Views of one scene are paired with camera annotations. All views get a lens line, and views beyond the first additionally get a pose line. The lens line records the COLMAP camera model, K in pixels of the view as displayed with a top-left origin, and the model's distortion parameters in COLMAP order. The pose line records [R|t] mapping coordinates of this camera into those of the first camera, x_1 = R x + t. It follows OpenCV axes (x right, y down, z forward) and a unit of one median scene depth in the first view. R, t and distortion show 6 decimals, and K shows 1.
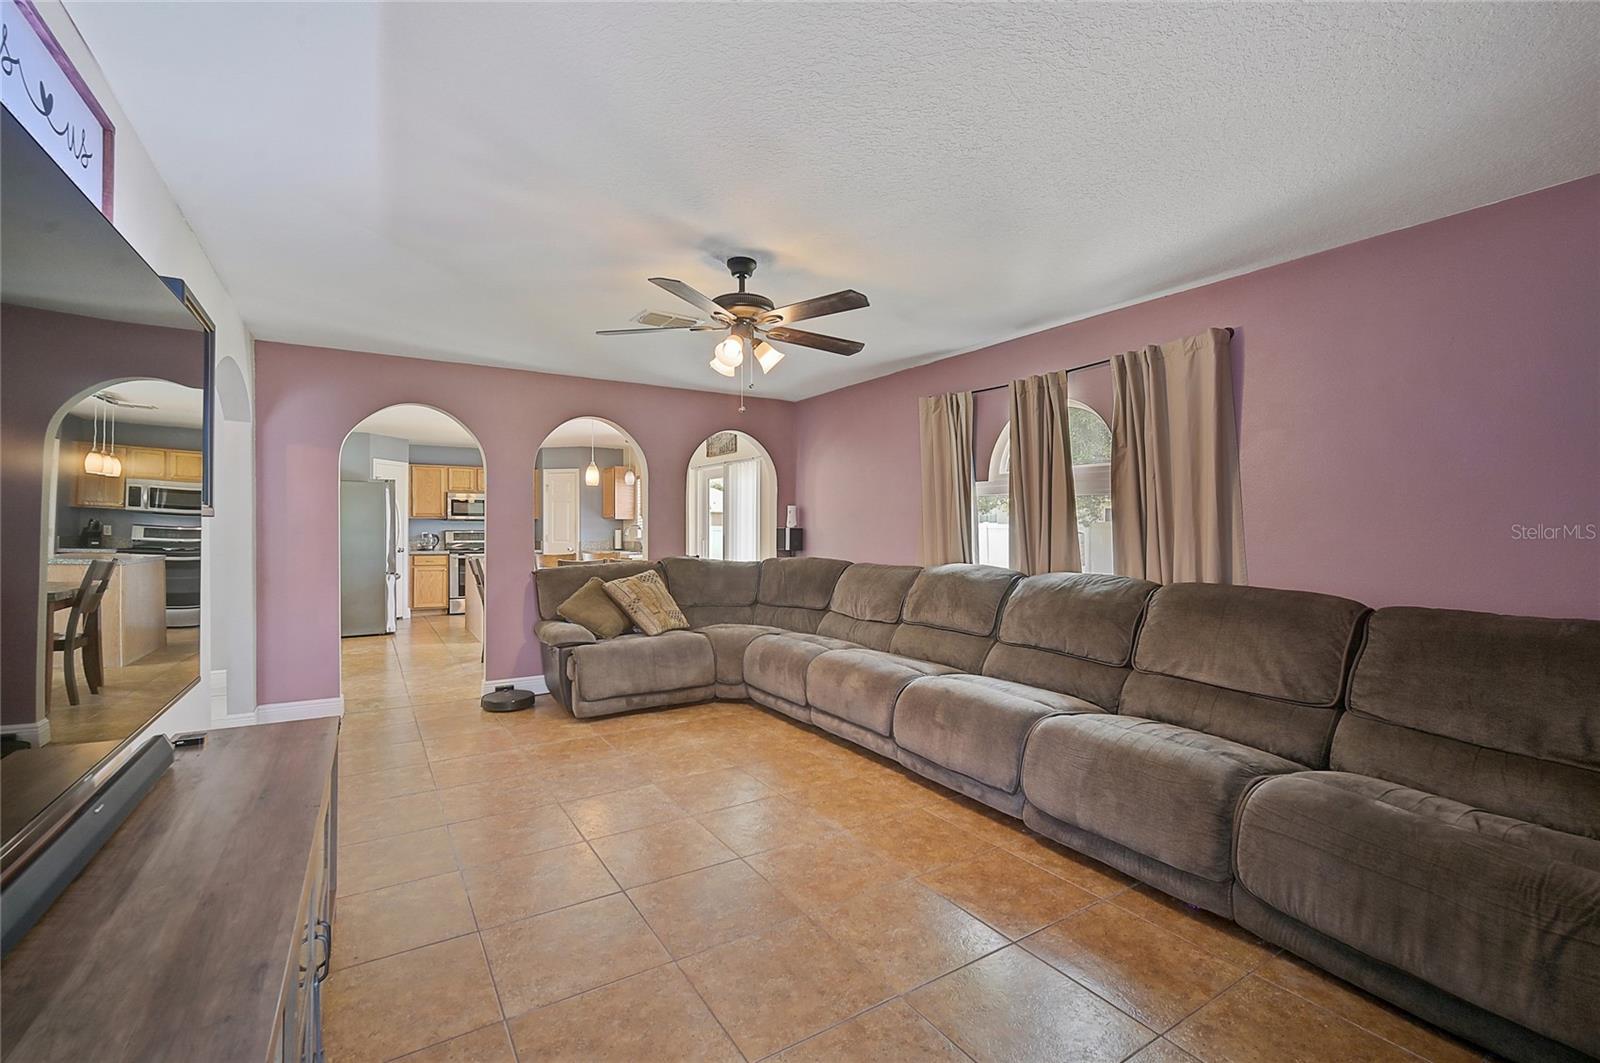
lens RADIAL K [[690.2, 0, 800.0], [0, 690.2, 531.5], [0, 0, 1]] dist [-0.002497, -0.000046]
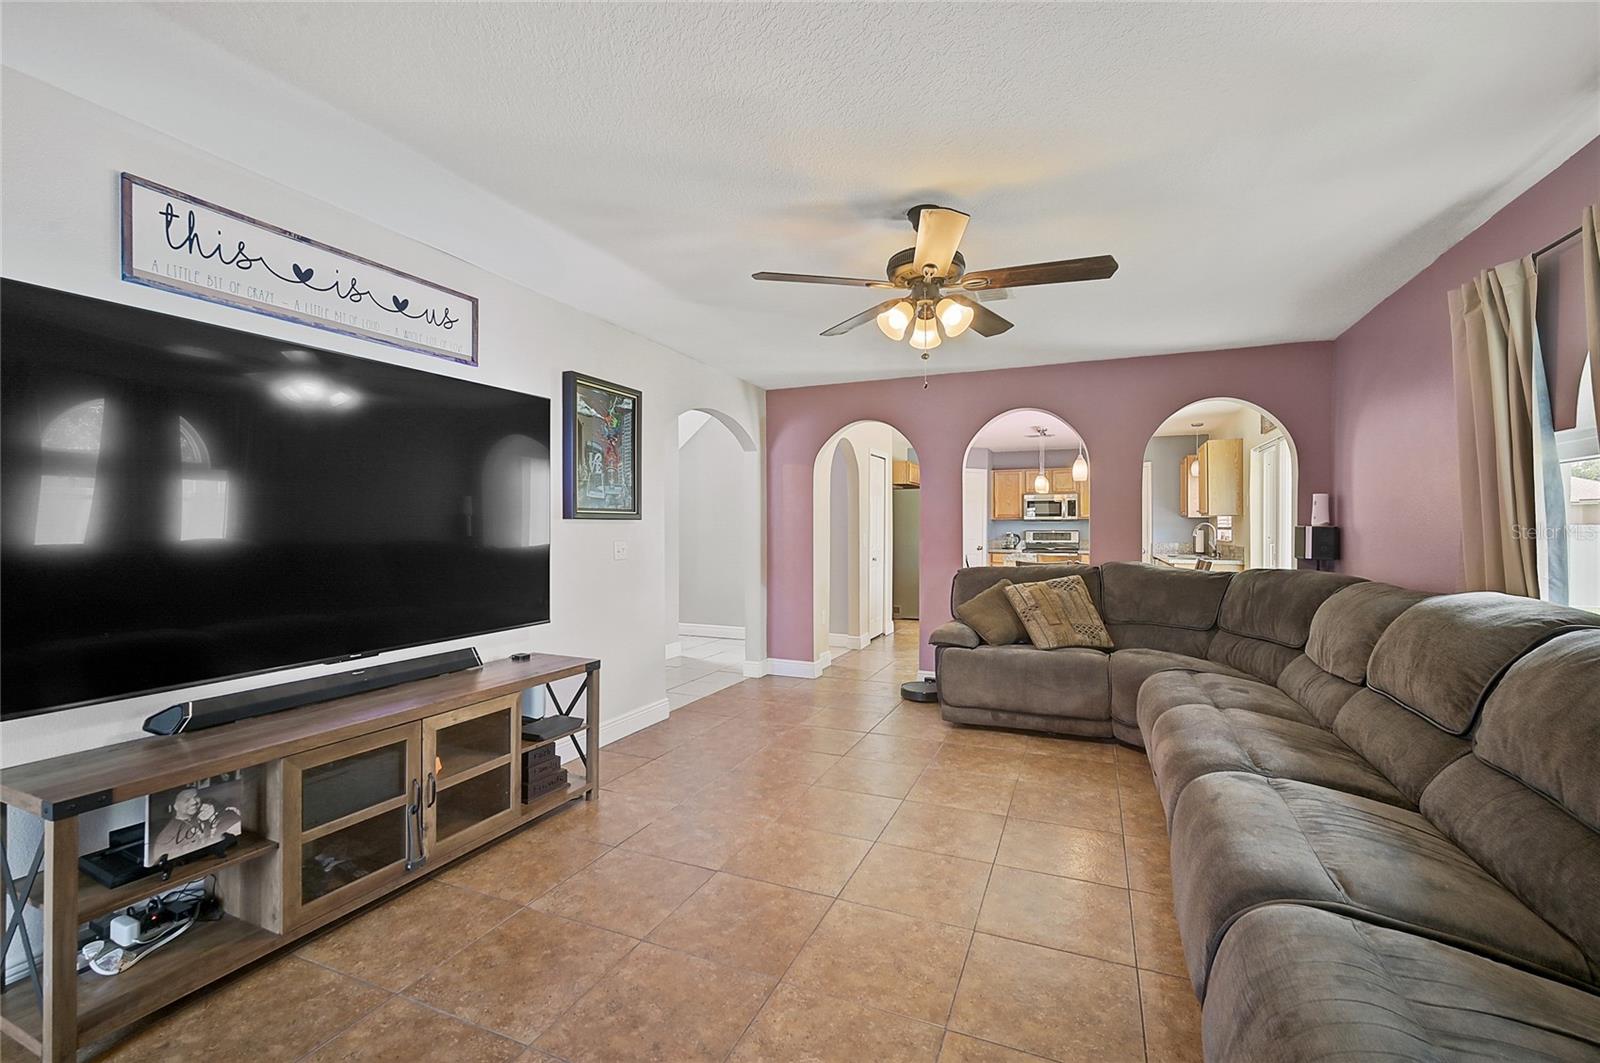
lens RADIAL K [[687.7, 0, 800.0], [0, 687.7, 531.5], [0, 0, 1]] dist [0.001041, 0.000589]
pose [[0.566381, 0.001418, -0.824142, 0.345681], [-0.002158, 0.999998, 0.000237, 0.001242], [0.824141, 0.001644, 0.566383, 0.258852]]
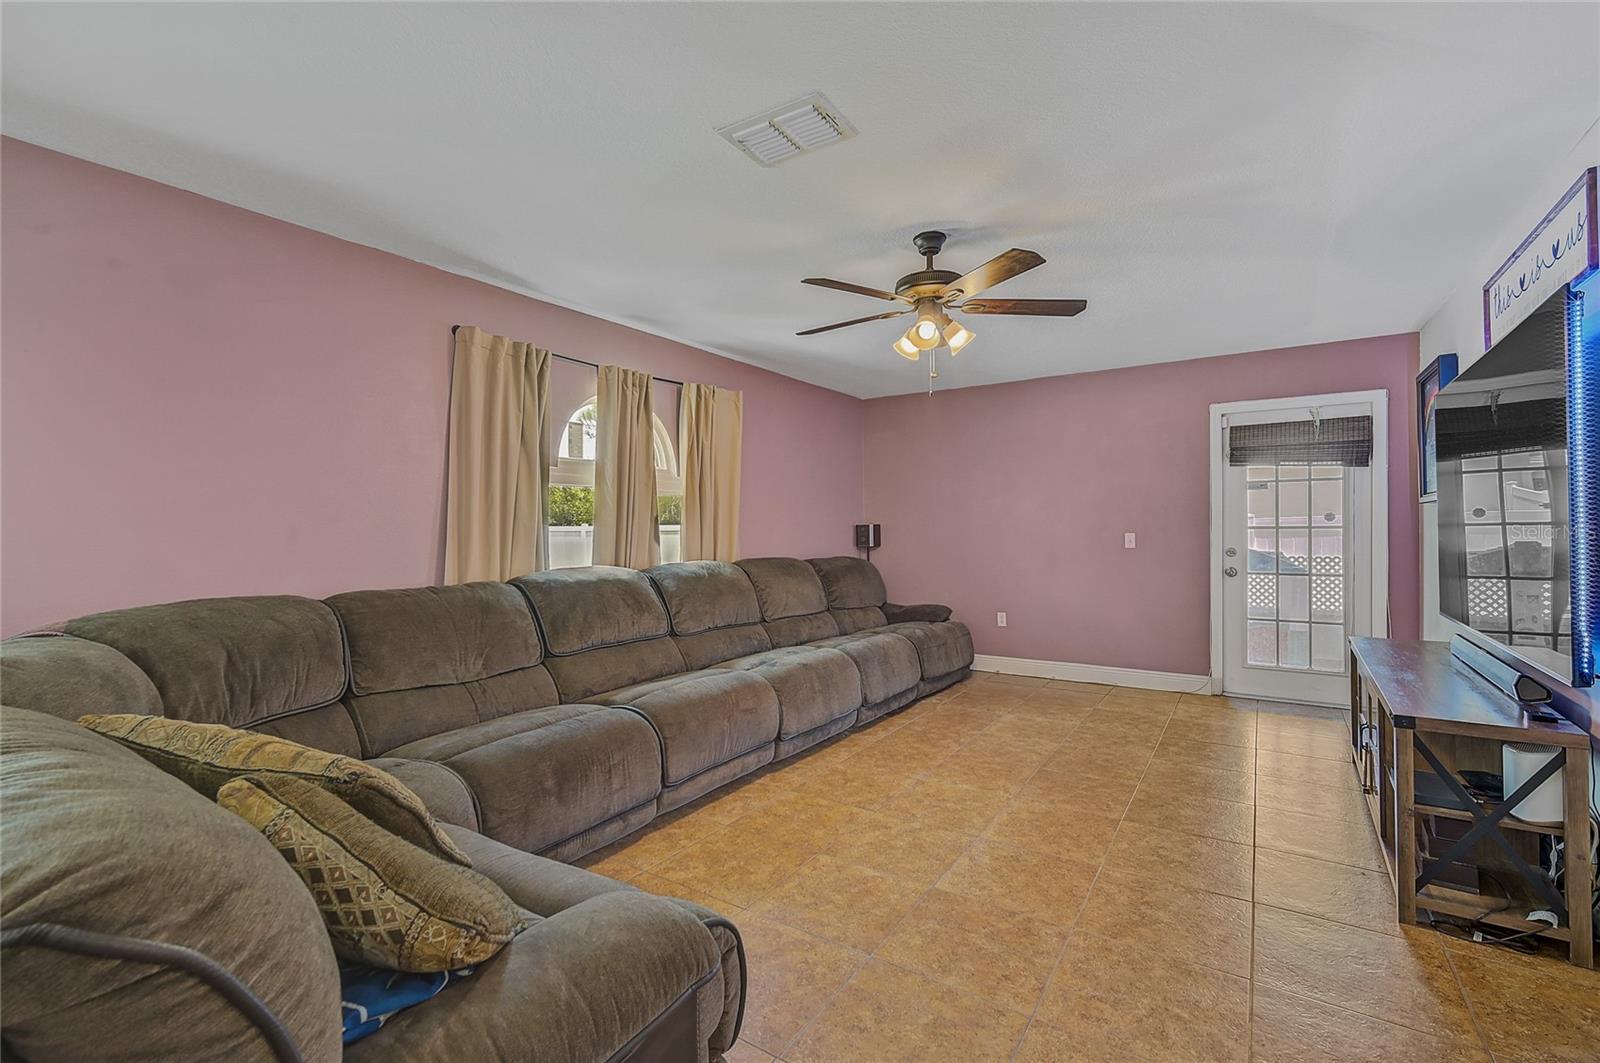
lens RADIAL K [[690.2, 0, 800.0], [0, 690.2, 531.5], [0, 0, 1]] dist [-0.002497, -0.000046]
pose [[-0.401100, -0.006190, 0.916013, -0.575281], [0.011969, 0.999856, 0.011998, -0.002038], [-0.915956, 0.015776, -0.400968, 1.013959]]
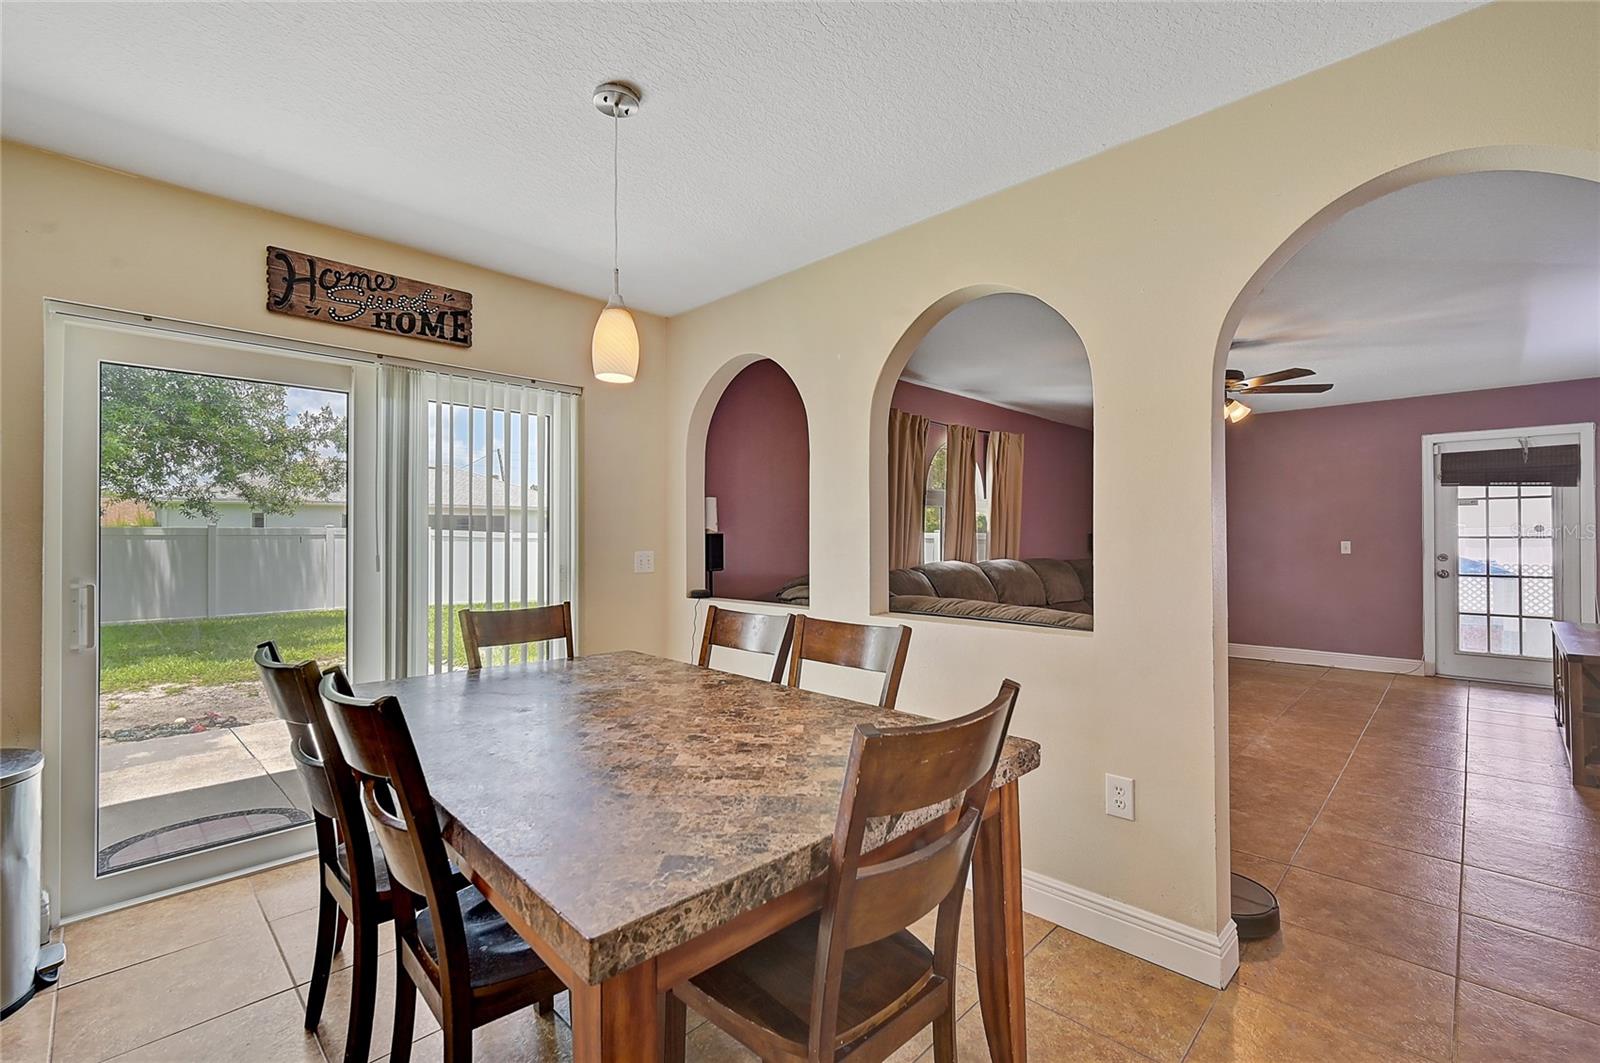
lens RADIAL K [[684.0, 0, 800.0], [0, 684.0, 531.5], [0, 0, 1]] dist [-0.002633, 0.001255]
pose [[-0.221571, 0.001797, 0.975143, -0.847018], [0.008669, 0.999962, 0.000127, -0.008267], [-0.975106, 0.008482, -0.221578, 1.434114]]
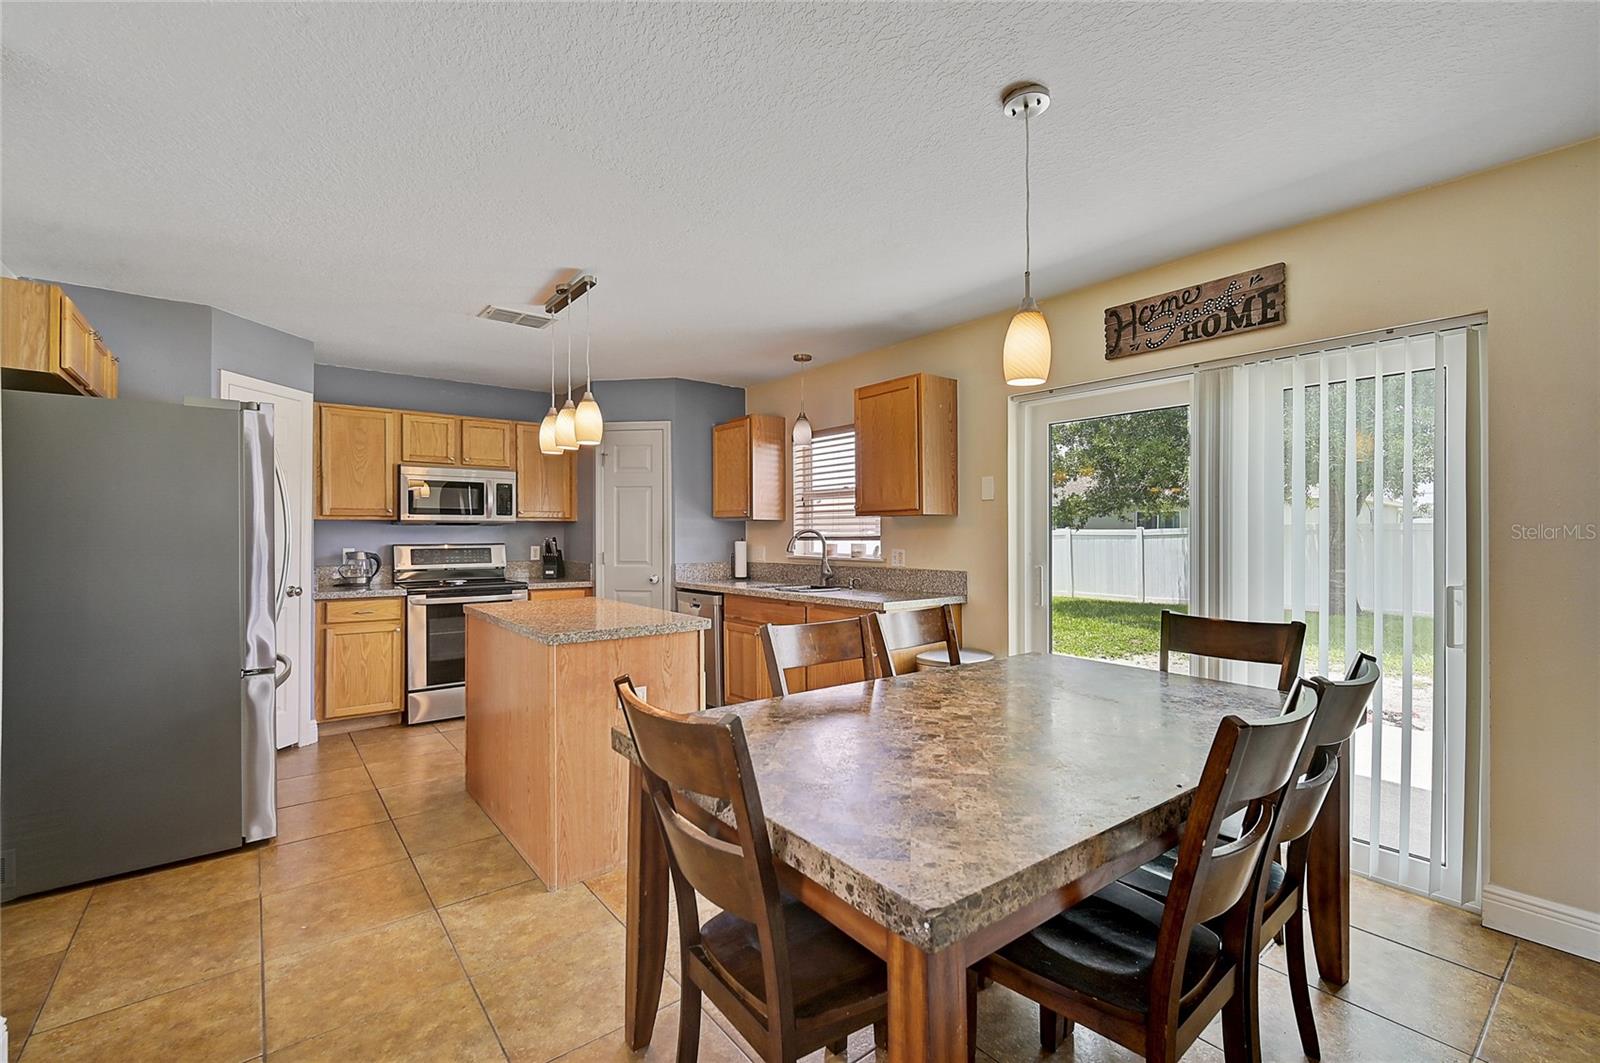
lens RADIAL K [[684.0, 0, 800.0], [0, 684.0, 531.5], [0, 0, 1]] dist [-0.002633, 0.001255]
pose [[0.994605, -0.005706, 0.103576, -0.608473], [0.006785, 0.999926, -0.010061, -0.008503], [-0.103511, 0.010710, 0.994571, 1.070594]]
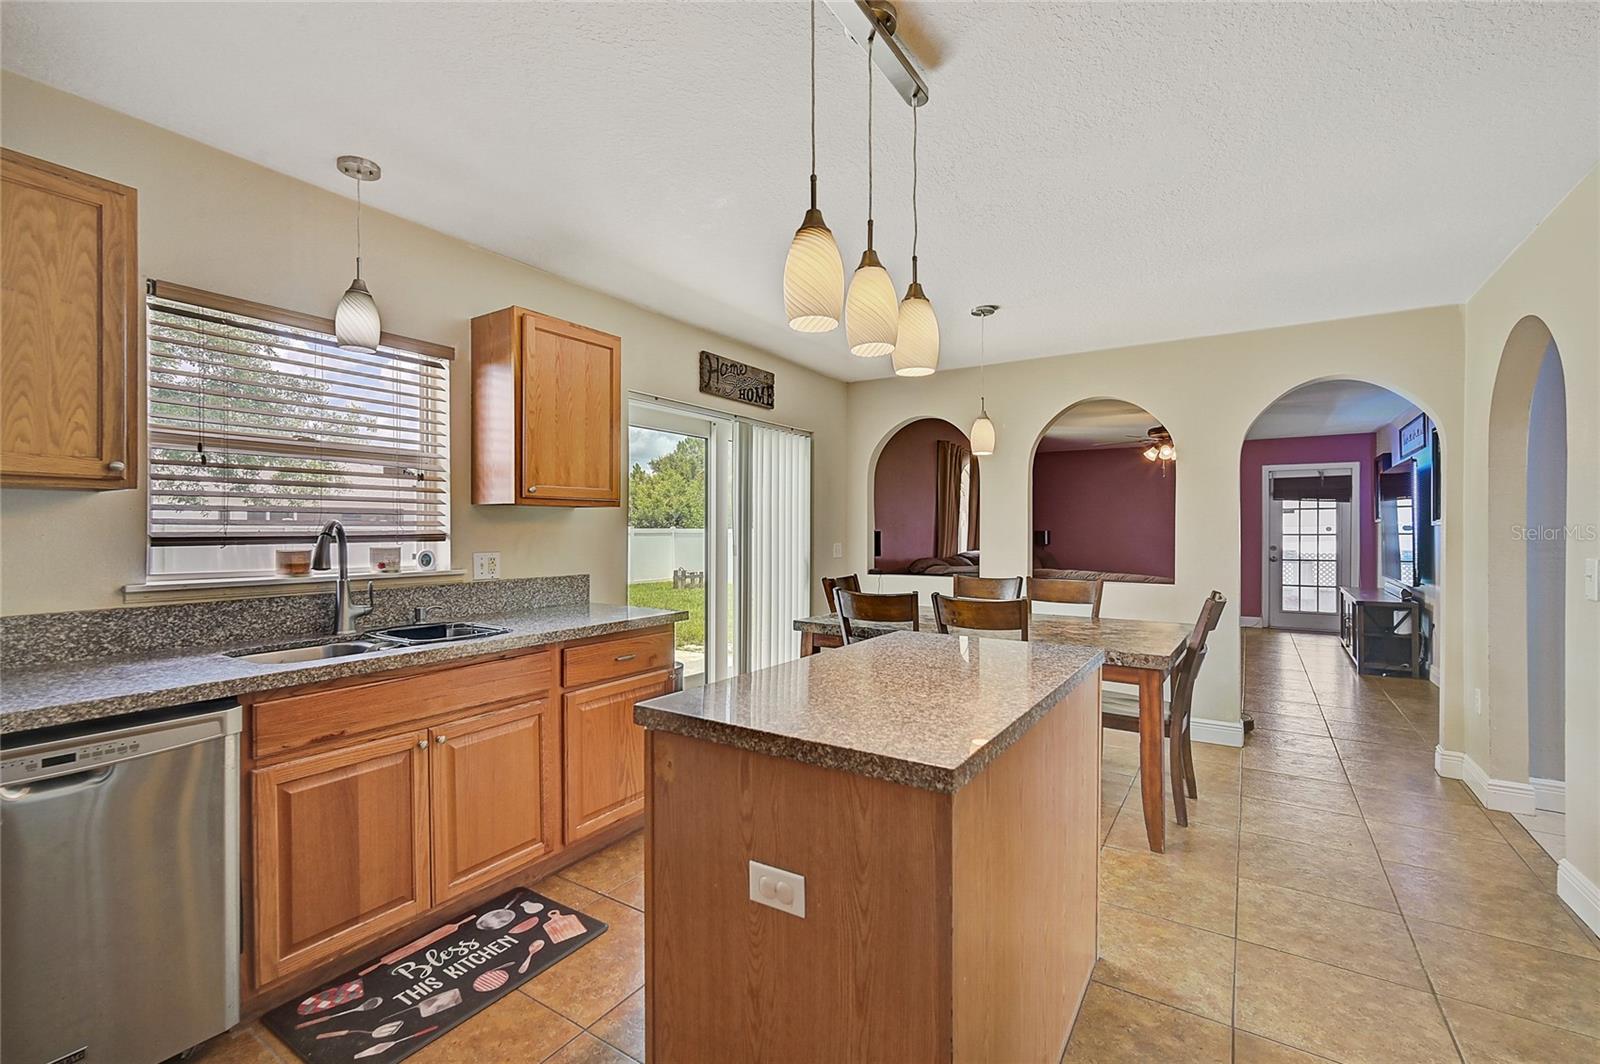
lens RADIAL K [[684.0, 0, 800.0], [0, 684.0, 532.0], [0, 0, 1]] dist [-0.002633, 0.001255]
pose [[-0.409078, -0.007201, 0.912471, -1.064944], [0.003837, 0.999946, 0.009611, -0.017065], [-0.912491, 0.007433, -0.409028, 1.963088]]
